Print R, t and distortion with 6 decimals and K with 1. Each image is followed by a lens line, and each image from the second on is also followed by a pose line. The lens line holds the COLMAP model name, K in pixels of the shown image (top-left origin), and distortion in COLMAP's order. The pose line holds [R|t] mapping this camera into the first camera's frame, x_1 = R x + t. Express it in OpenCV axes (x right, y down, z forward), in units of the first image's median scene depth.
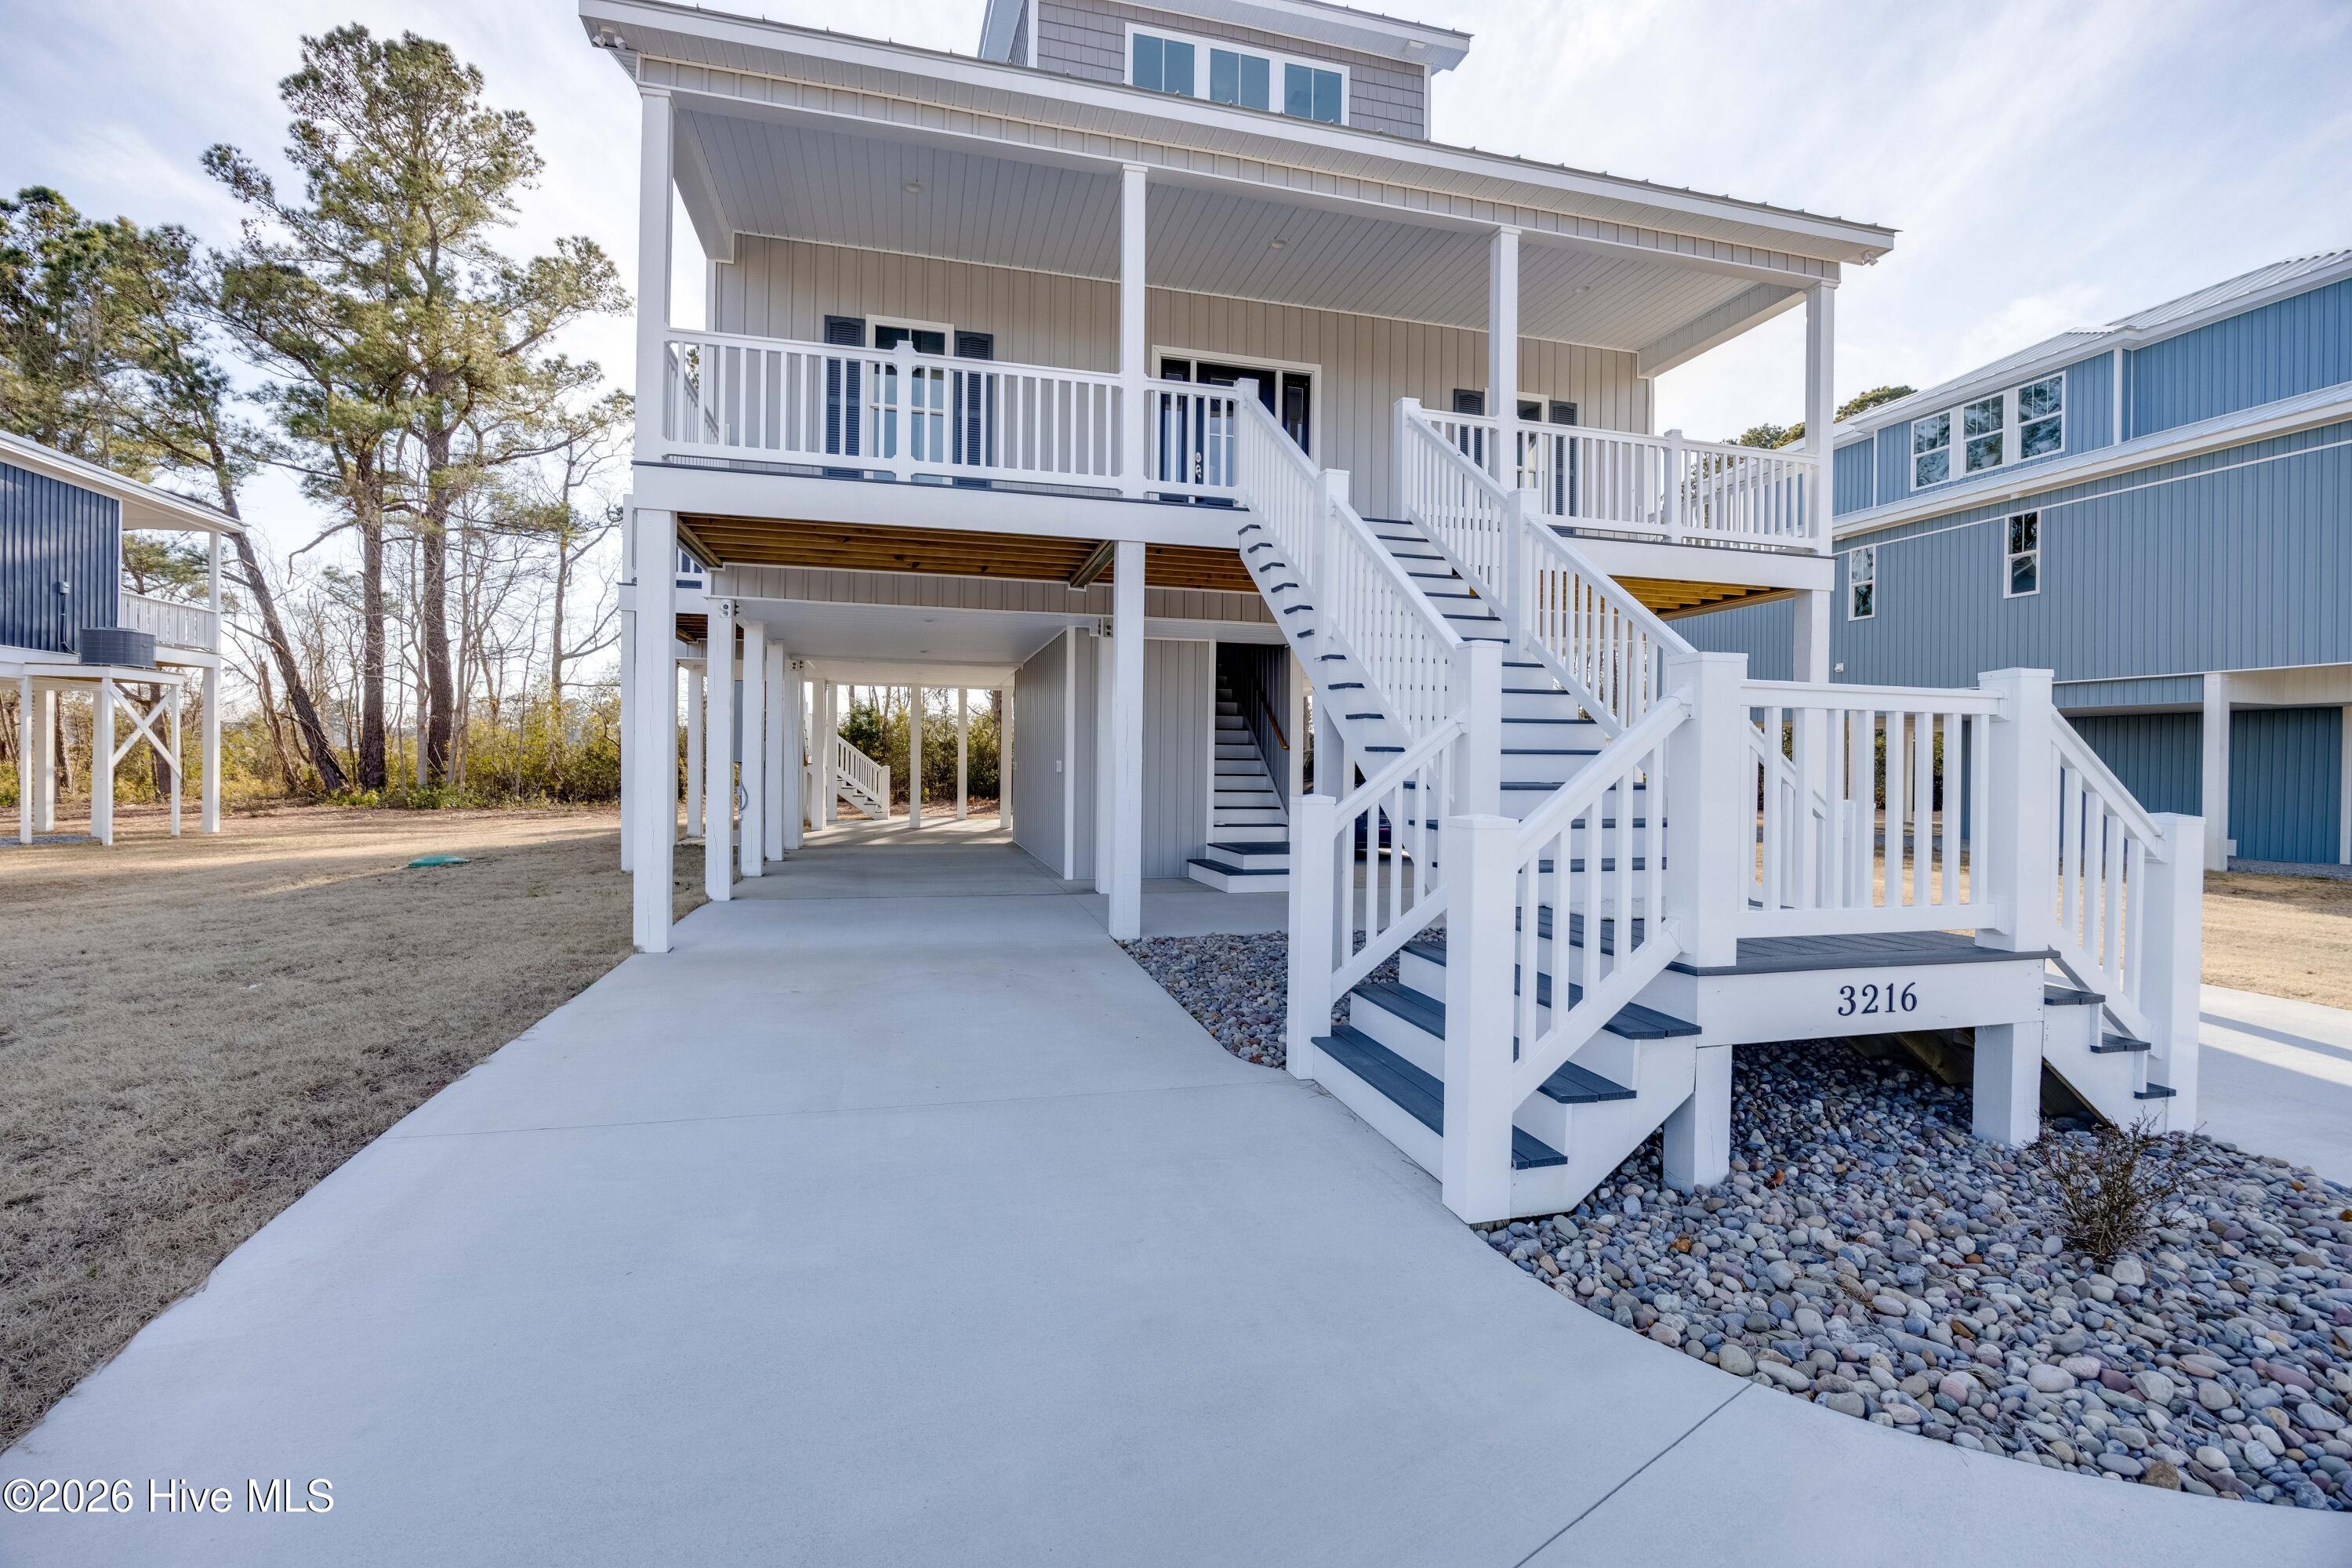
lens RADIAL K [[1059.9, 0, 1176.0], [0, 1059.9, 784.0], [0, 0, 1]] dist [-0.014379, -0.001606]
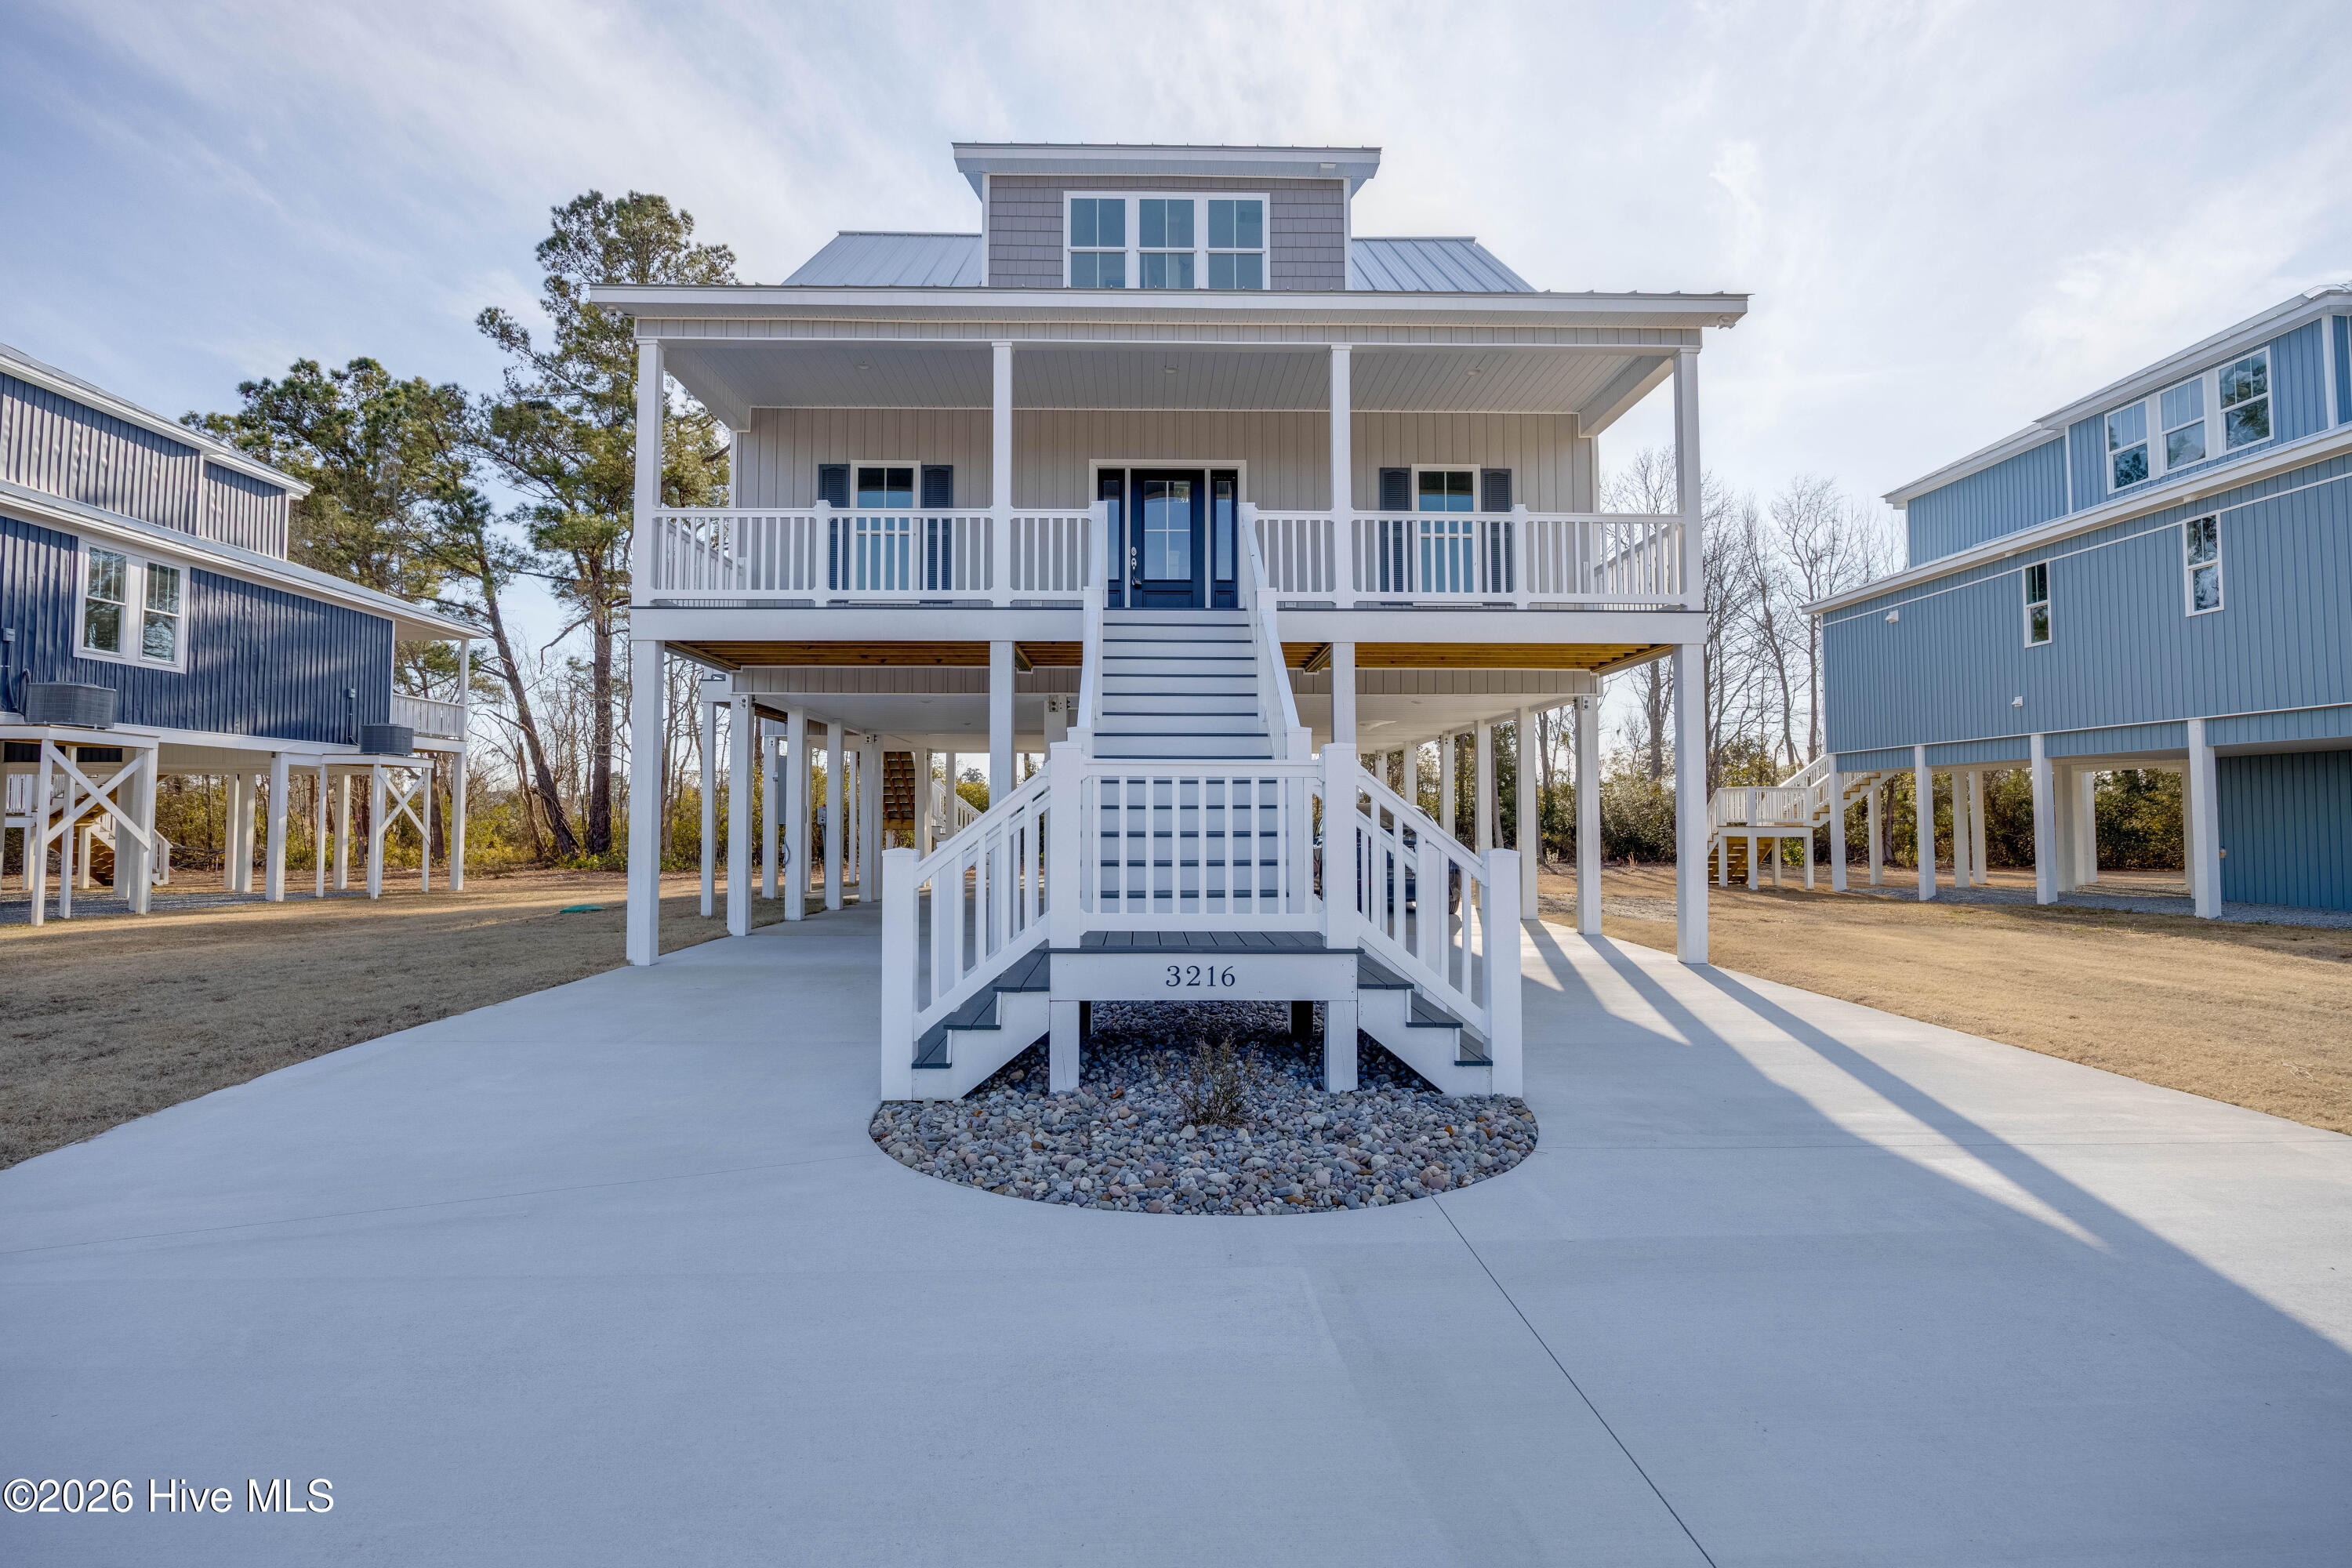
lens RADIAL K [[1193.7, 0, 1176.0], [0, 1193.7, 784.0], [0, 0, 1]] dist [-0.018716, 0.000248]
pose [[0.970569, -0.021052, -0.239902, 0.148792], [0.008218, 0.998487, -0.054371, 0.004218], [0.240684, 0.050799, 0.969273, -0.087849]]
